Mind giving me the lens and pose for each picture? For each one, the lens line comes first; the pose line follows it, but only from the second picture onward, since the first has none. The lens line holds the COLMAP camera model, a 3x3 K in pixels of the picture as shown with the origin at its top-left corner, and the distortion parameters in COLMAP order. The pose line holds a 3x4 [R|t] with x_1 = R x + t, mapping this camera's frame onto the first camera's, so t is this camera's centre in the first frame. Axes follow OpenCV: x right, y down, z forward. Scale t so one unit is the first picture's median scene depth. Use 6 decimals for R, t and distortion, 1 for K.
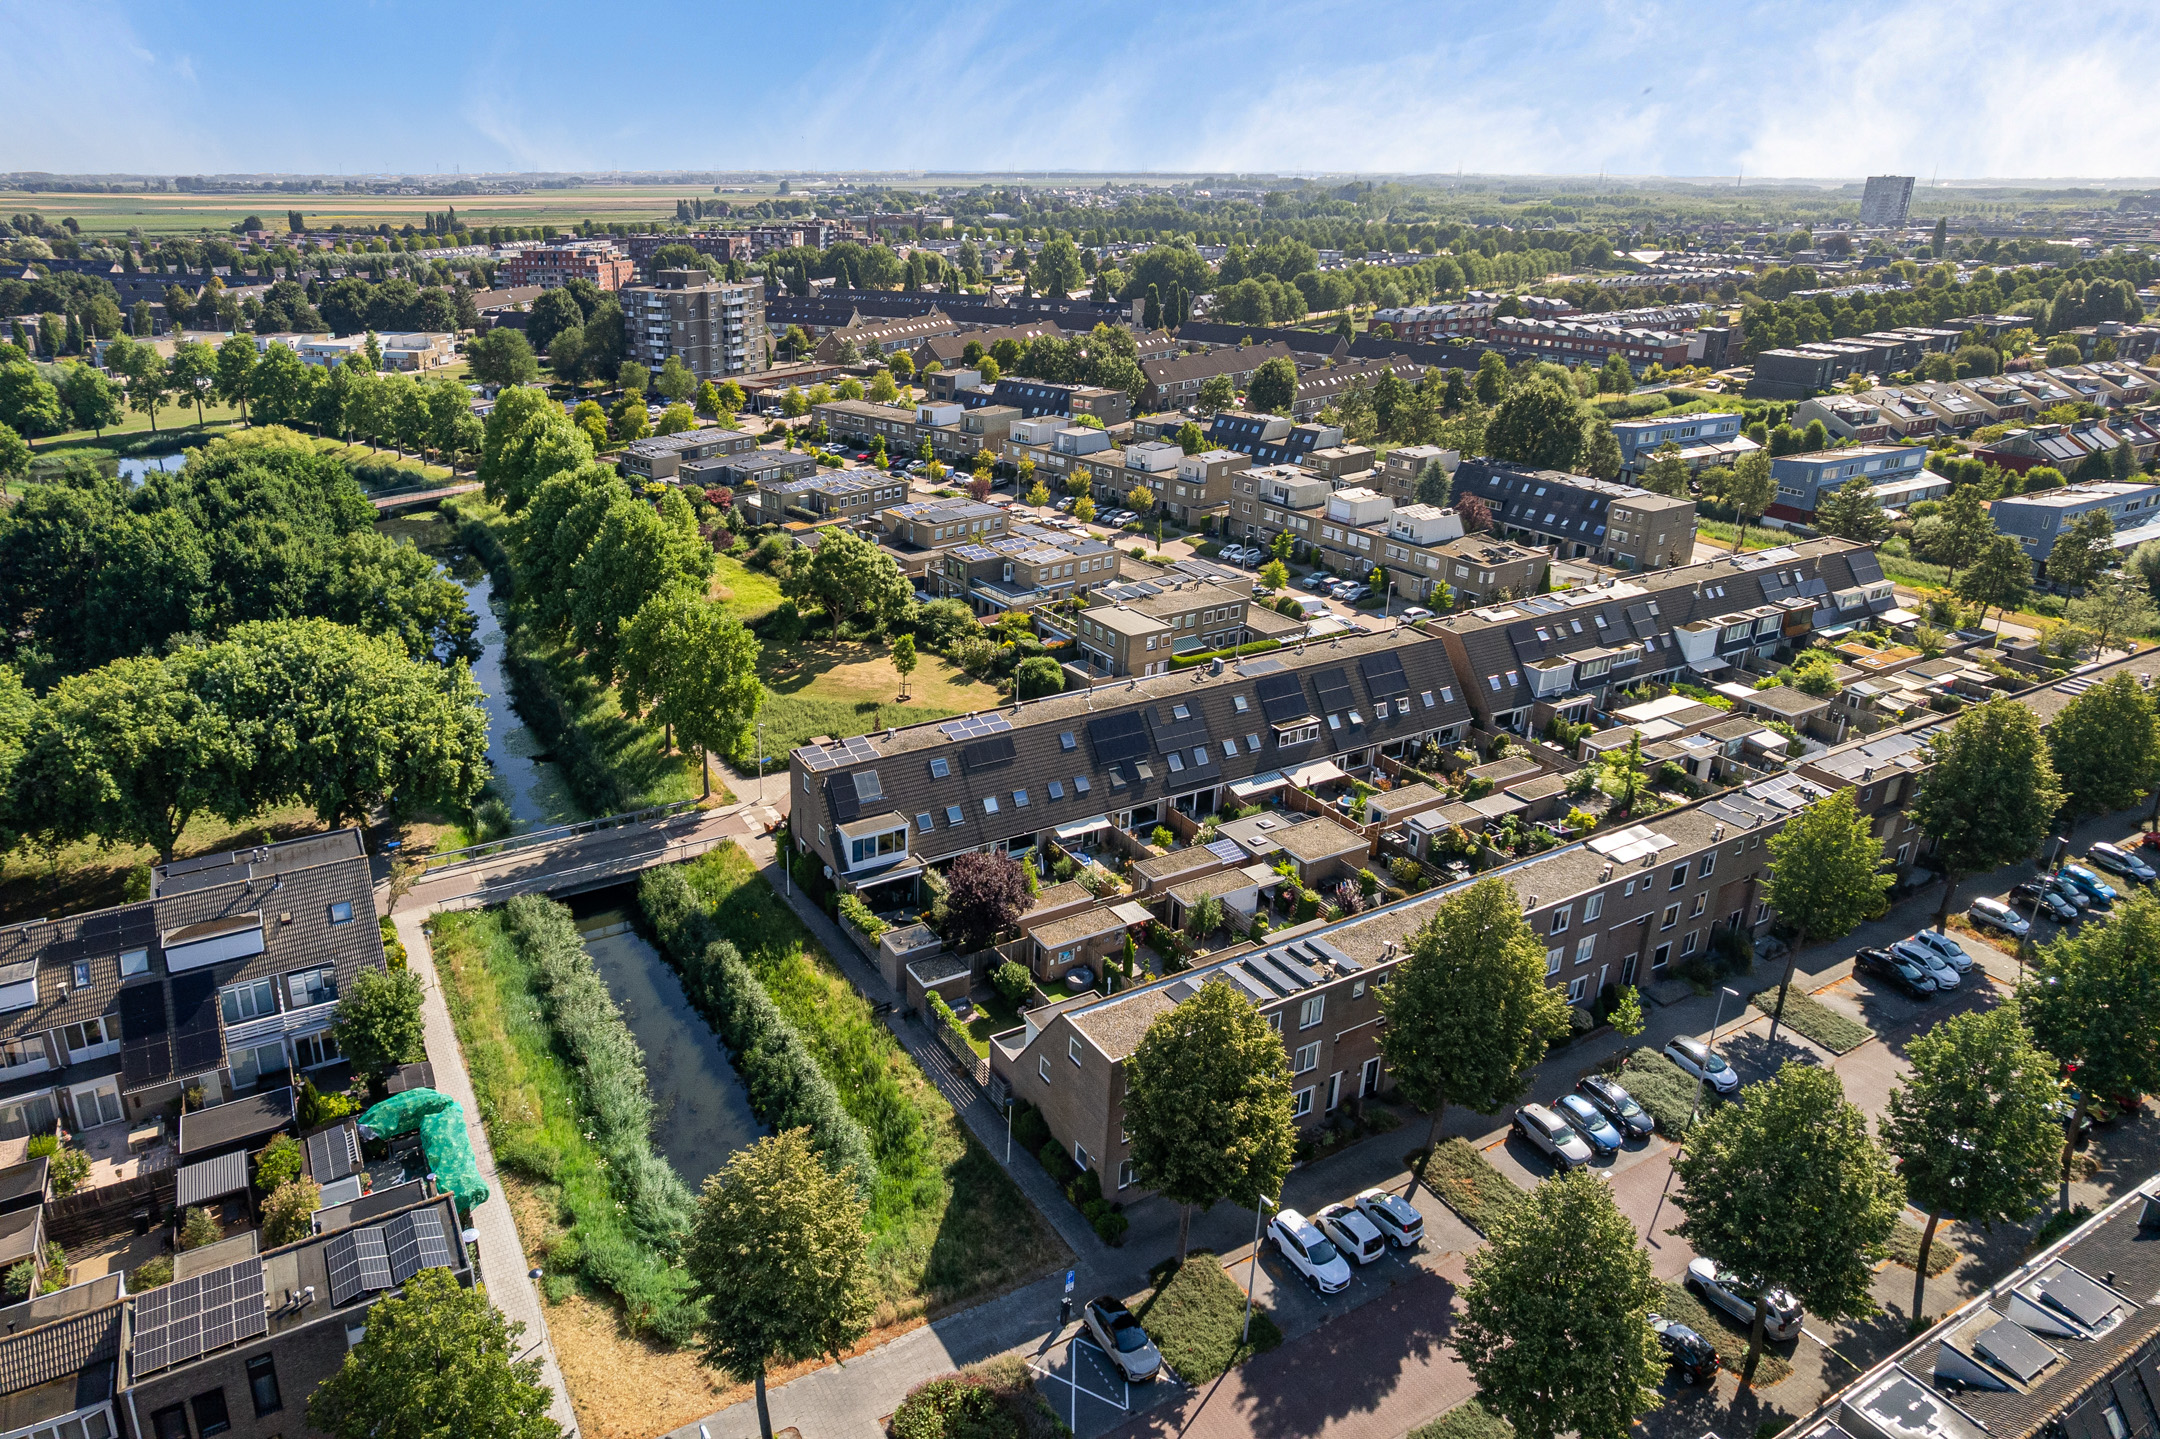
lens RADIAL K [[1357.2, 0, 1073.8], [0, 1357.2, 784.6], [0, 0, 1]] dist [-0.048218, 0.032085]
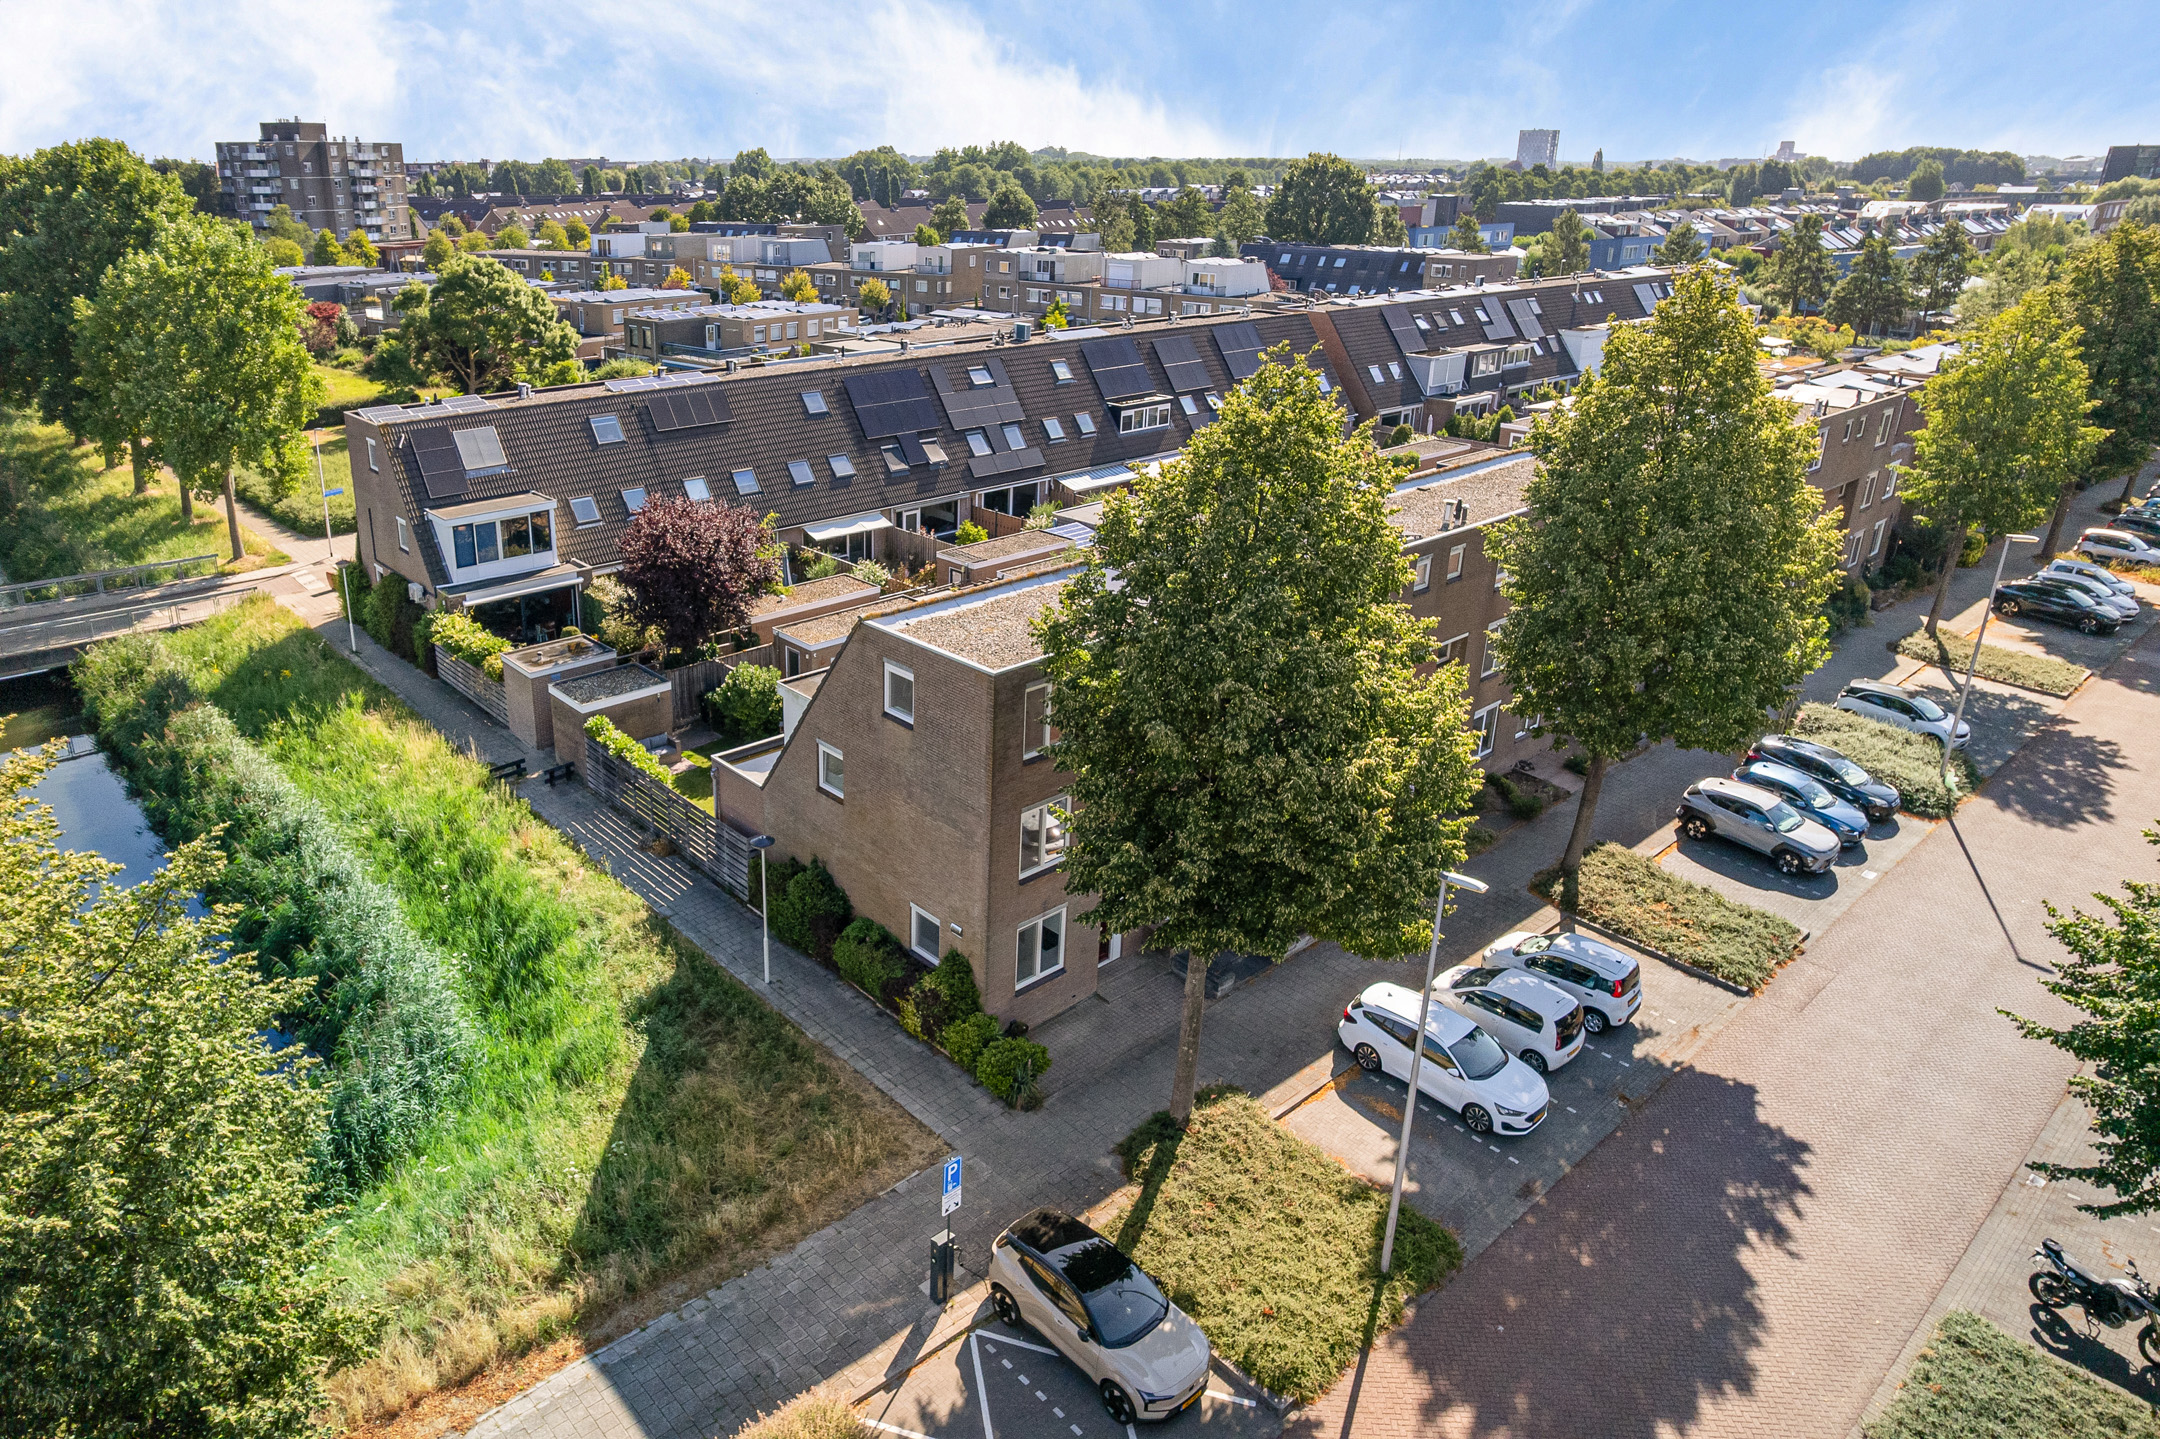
lens RADIAL K [[1355.2, 0, 1088.5], [0, 1355.2, 712.8], [0, 0, 1]] dist [-0.065680, 0.058317]
pose [[0.975950, -0.074762, 0.204774, -0.024139], [0.081477, 0.996373, -0.024547, 0.177076], [-0.202196, 0.040641, 0.978502, 0.438978]]
